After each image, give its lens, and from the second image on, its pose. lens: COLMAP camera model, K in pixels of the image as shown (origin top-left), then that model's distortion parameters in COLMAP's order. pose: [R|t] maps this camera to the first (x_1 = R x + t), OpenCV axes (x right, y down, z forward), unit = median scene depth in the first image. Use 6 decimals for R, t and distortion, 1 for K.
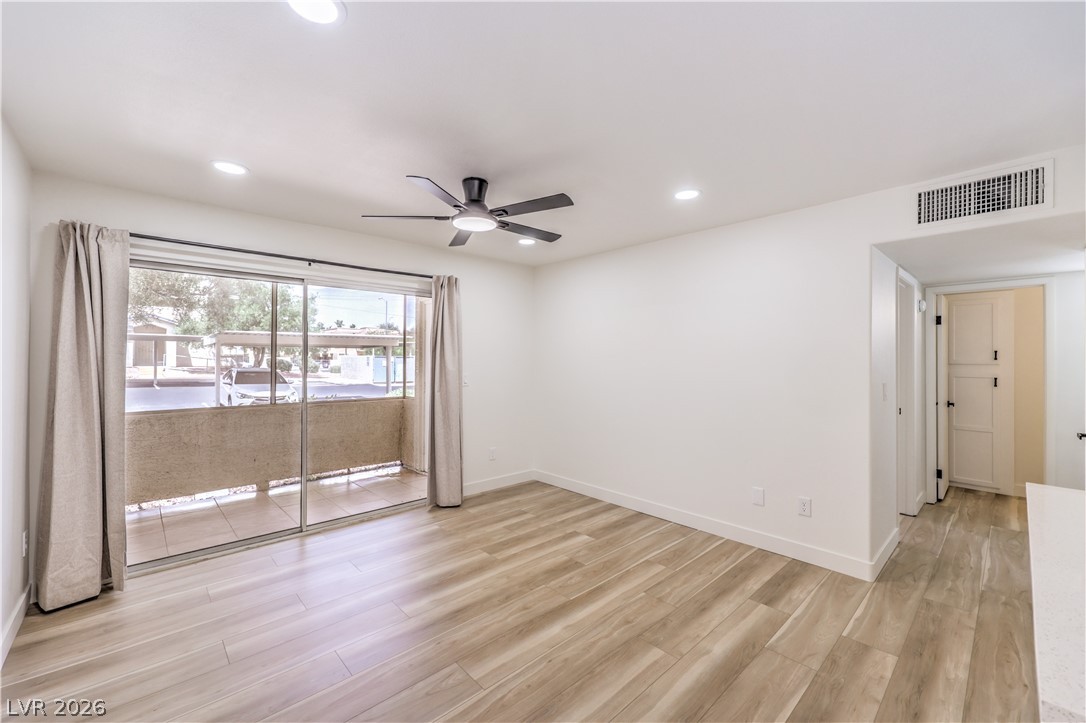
lens RADIAL K [[438.9, 0, 544.9], [0, 438.9, 355.0], [0, 0, 1]] dist [-0.001635, -0.000436]
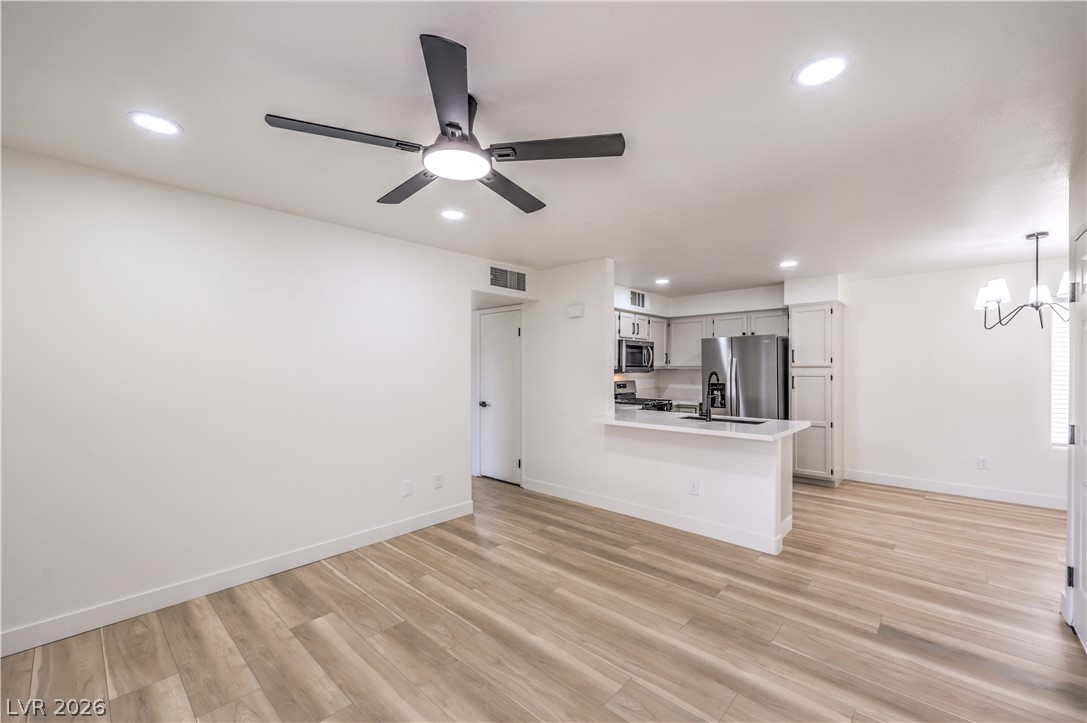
lens RADIAL K [[441.2, 0, 540.4], [0, 441.2, 369.2], [0, 0, 1]] dist [-0.001940, -0.000125]
pose [[-0.067461, -0.010087, 0.997671, -0.591884], [-0.005951, 0.999935, 0.009707, 0.002357], [-0.997704, -0.005283, -0.067517, 0.649242]]
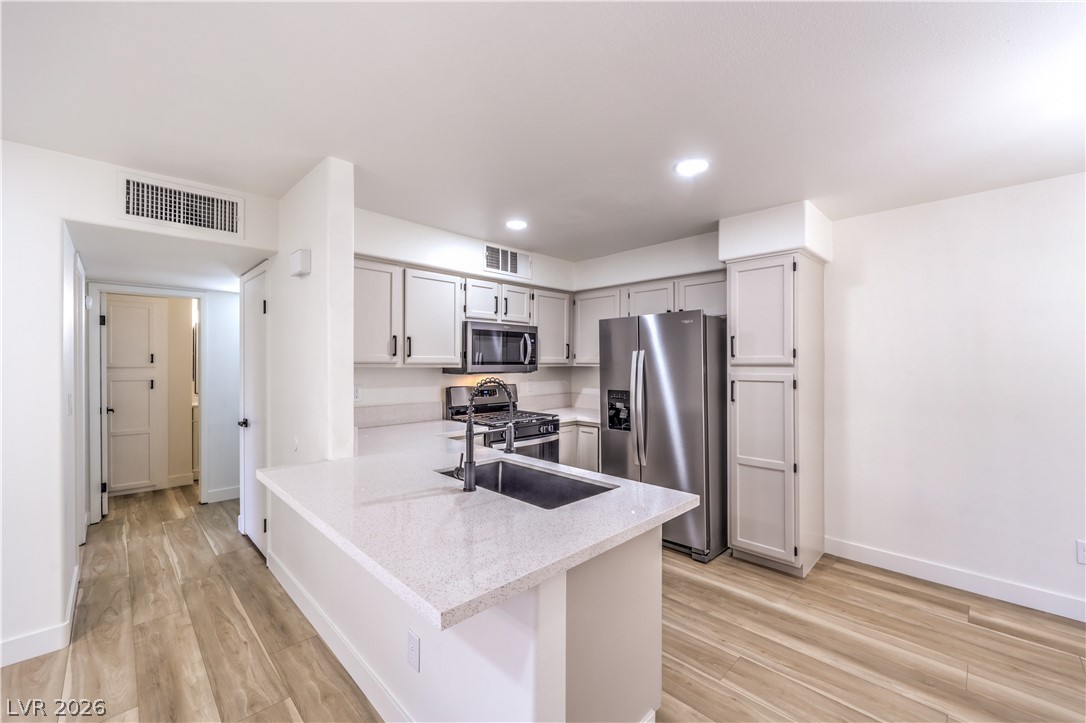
lens RADIAL K [[437.1, 0, 543.0], [0, 437.1, 361.5], [0, 0, 1]] dist [0.000751, -0.000390]
pose [[-0.026257, -0.005738, 0.999639, -0.045997], [-0.006134, 0.999966, 0.005579, -0.005057], [-0.999636, -0.005985, -0.026291, 0.119826]]
